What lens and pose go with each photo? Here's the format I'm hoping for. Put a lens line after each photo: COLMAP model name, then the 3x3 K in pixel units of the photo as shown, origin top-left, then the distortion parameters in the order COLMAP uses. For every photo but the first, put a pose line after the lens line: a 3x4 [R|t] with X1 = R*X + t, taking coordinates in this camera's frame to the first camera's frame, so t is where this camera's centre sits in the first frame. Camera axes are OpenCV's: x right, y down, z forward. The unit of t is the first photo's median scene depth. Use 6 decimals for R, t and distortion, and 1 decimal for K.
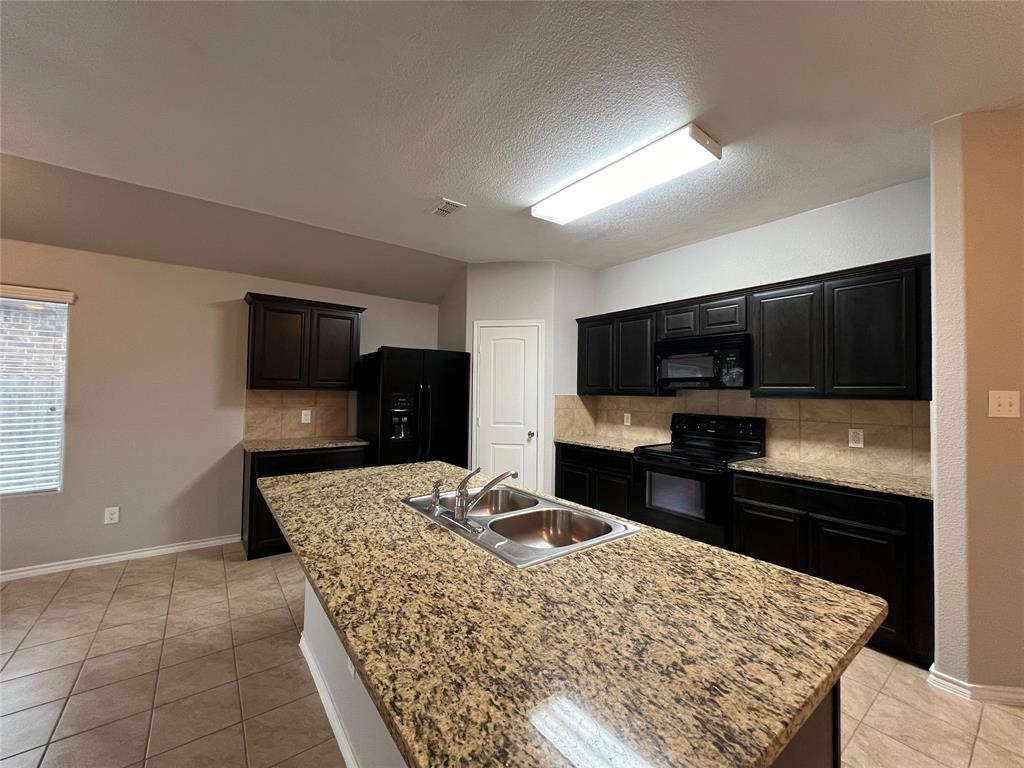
lens RADIAL K [[410.4, 0, 508.0], [0, 410.4, 381.5], [0, 0, 1]] dist [-0.001925, -0.000072]
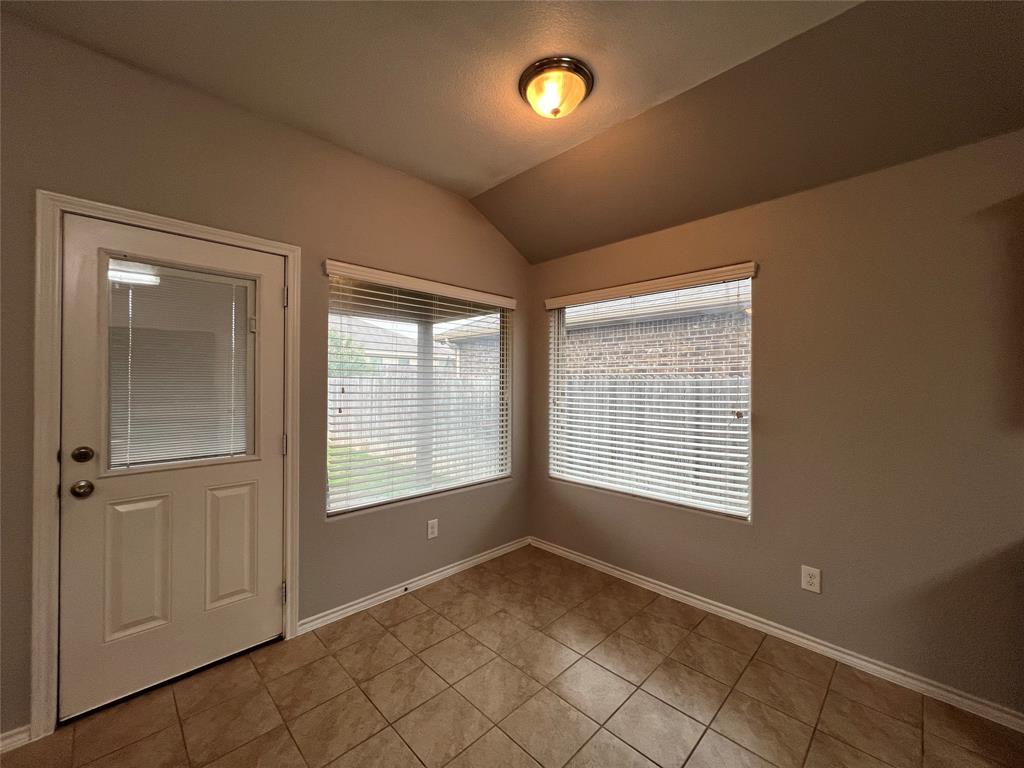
lens RADIAL K [[410.4, 0, 508.0], [0, 410.4, 381.5], [0, 0, 1]] dist [-0.001925, -0.000072]
pose [[0.137430, -0.019972, -0.990310, -0.431233], [0.023386, 0.999583, -0.016914, 0.005991], [0.990235, -0.020835, 0.137840, 0.500483]]
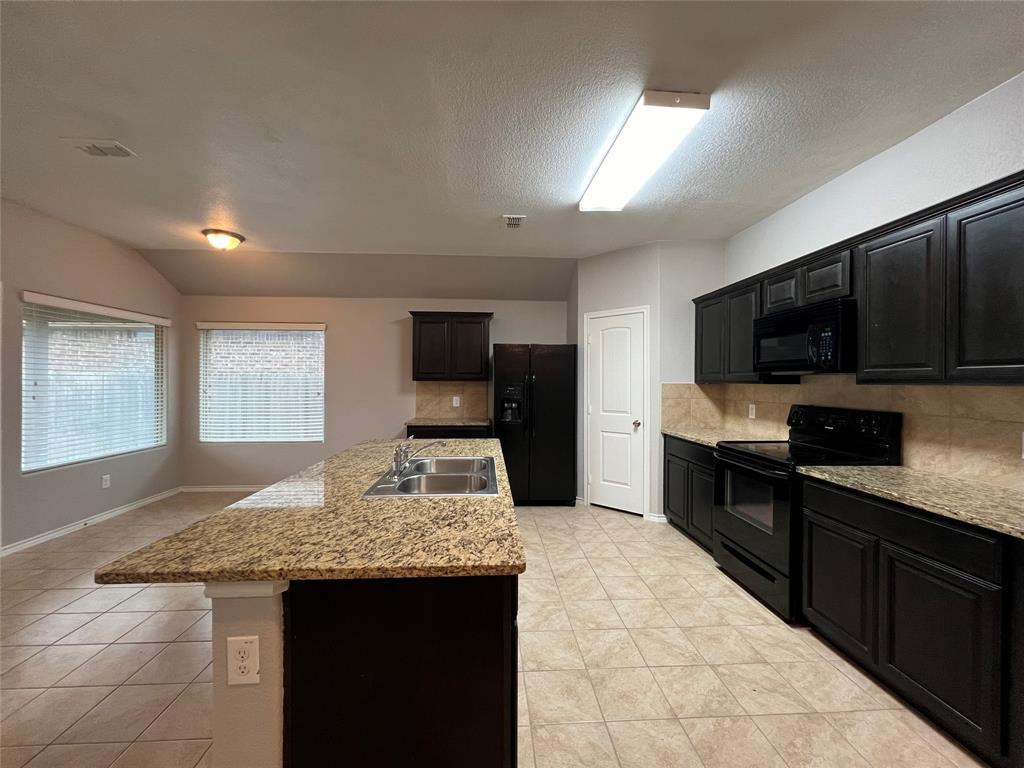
lens RADIAL K [[410.4, 0, 508.0], [0, 410.4, 381.5], [0, 0, 1]] dist [-0.001925, -0.000072]
pose [[0.833490, -0.010551, -0.552434, 0.530947], [0.023031, 0.999612, 0.015657, 0.008480], [0.552054, -0.025773, 0.833410, 0.022810]]
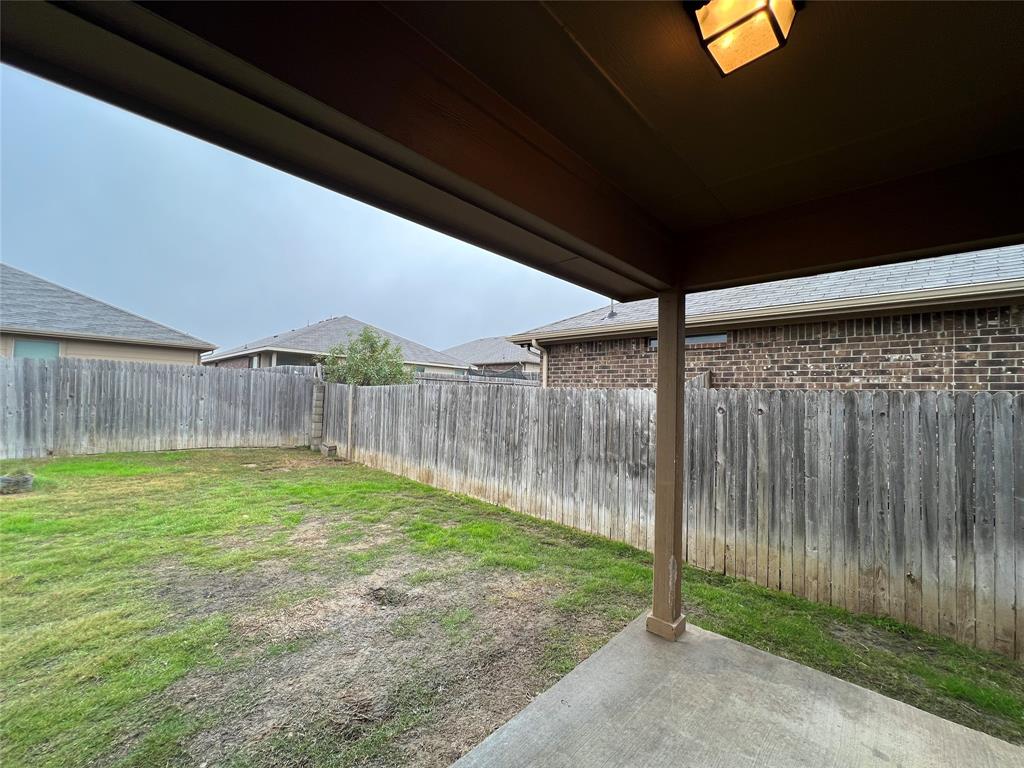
lens RADIAL K [[410.4, 0, 508.0], [0, 410.4, 381.5], [0, 0, 1]] dist [-0.001925, -0.000072]
pose [[0.156283, -0.047843, -0.986553, -1.280957], [0.001411, 0.998836, -0.048215, -0.018273], [0.987711, 0.006143, 0.156168, -0.160624]]
